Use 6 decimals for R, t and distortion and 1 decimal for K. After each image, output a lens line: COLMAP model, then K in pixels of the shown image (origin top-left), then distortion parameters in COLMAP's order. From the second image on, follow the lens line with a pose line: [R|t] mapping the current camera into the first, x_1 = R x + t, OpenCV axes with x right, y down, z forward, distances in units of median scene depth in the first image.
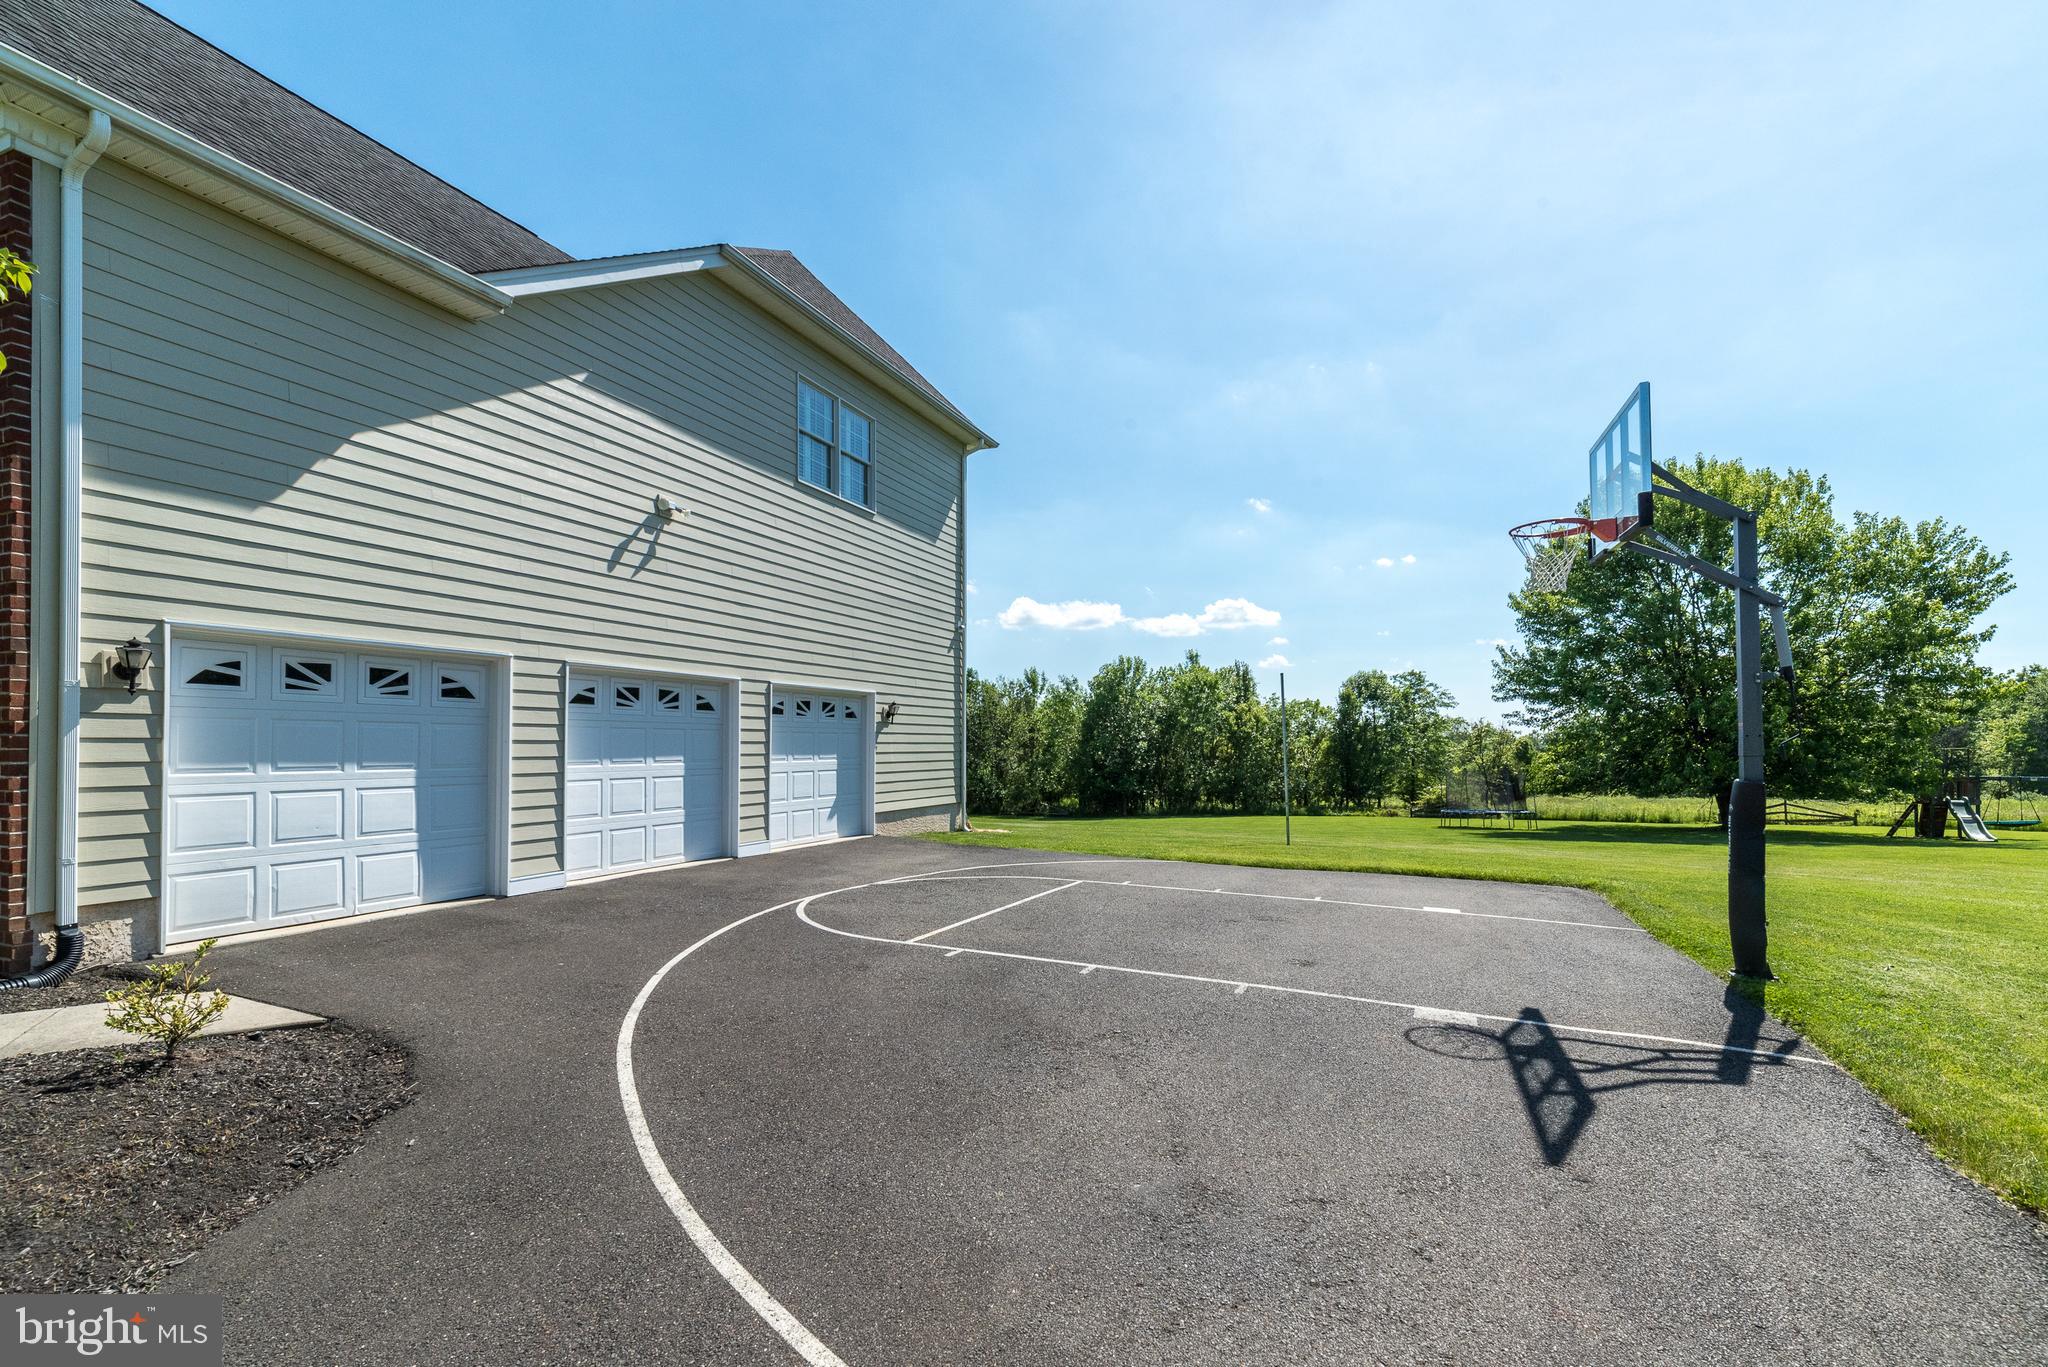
lens RADIAL K [[893.1, 0, 1014.3], [0, 893.1, 711.6], [0, 0, 1]] dist [0.012717, 0.003945]
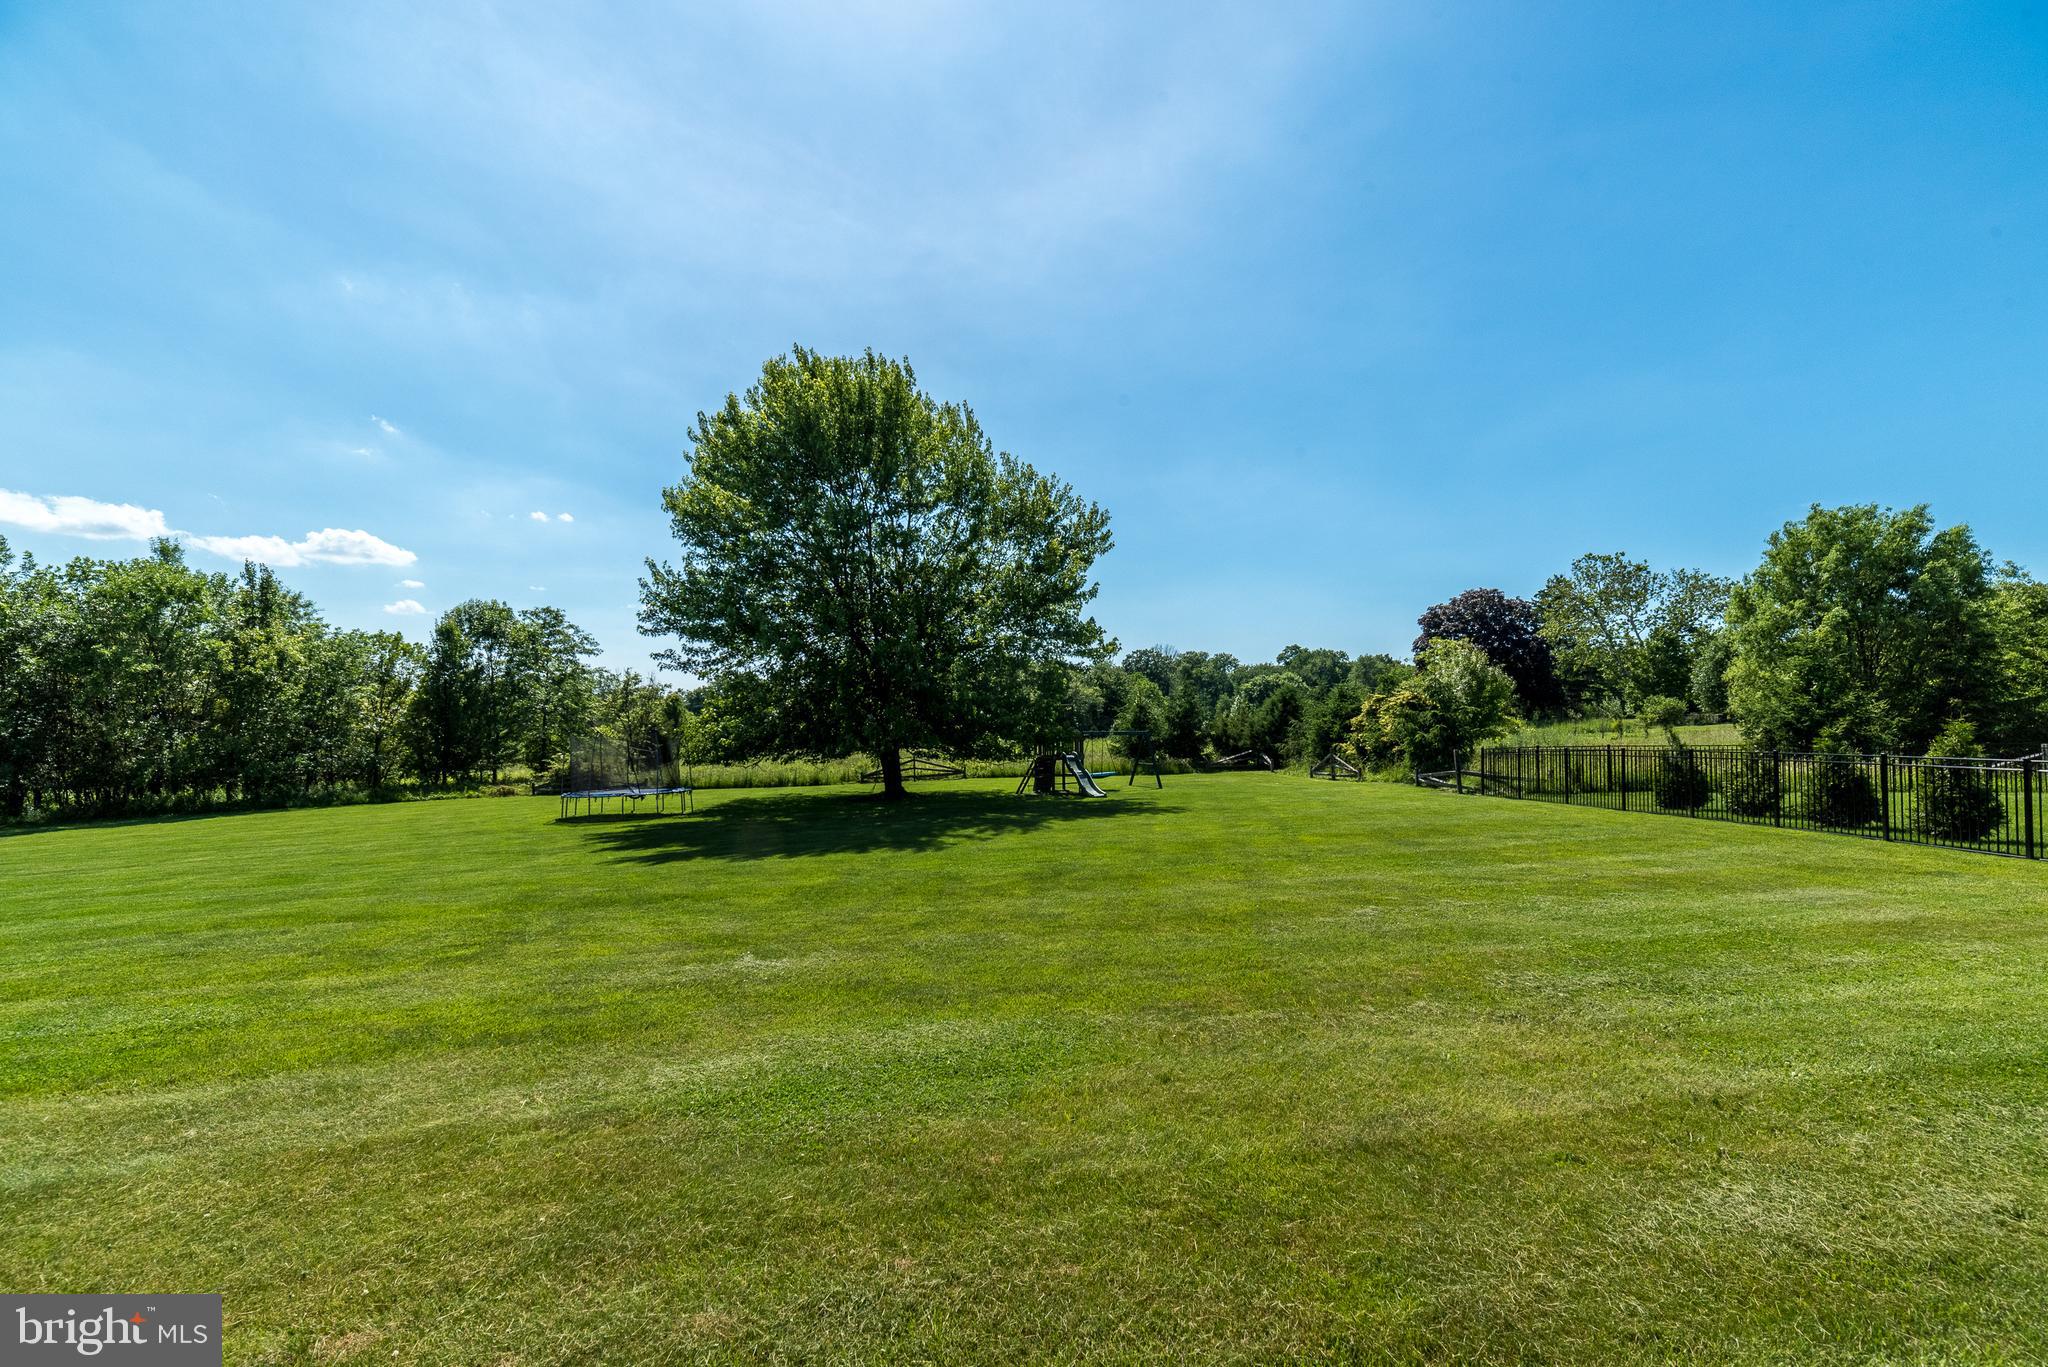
lens RADIAL K [[893.1, 0, 1014.3], [0, 893.1, 711.6], [0, 0, 1]] dist [0.012717, 0.003945]
pose [[0.634935, -0.001782, 0.772564, 0.139999], [-0.035766, 0.998857, 0.031699, 0.011930], [-0.771737, -0.047758, 0.634146, 0.255259]]
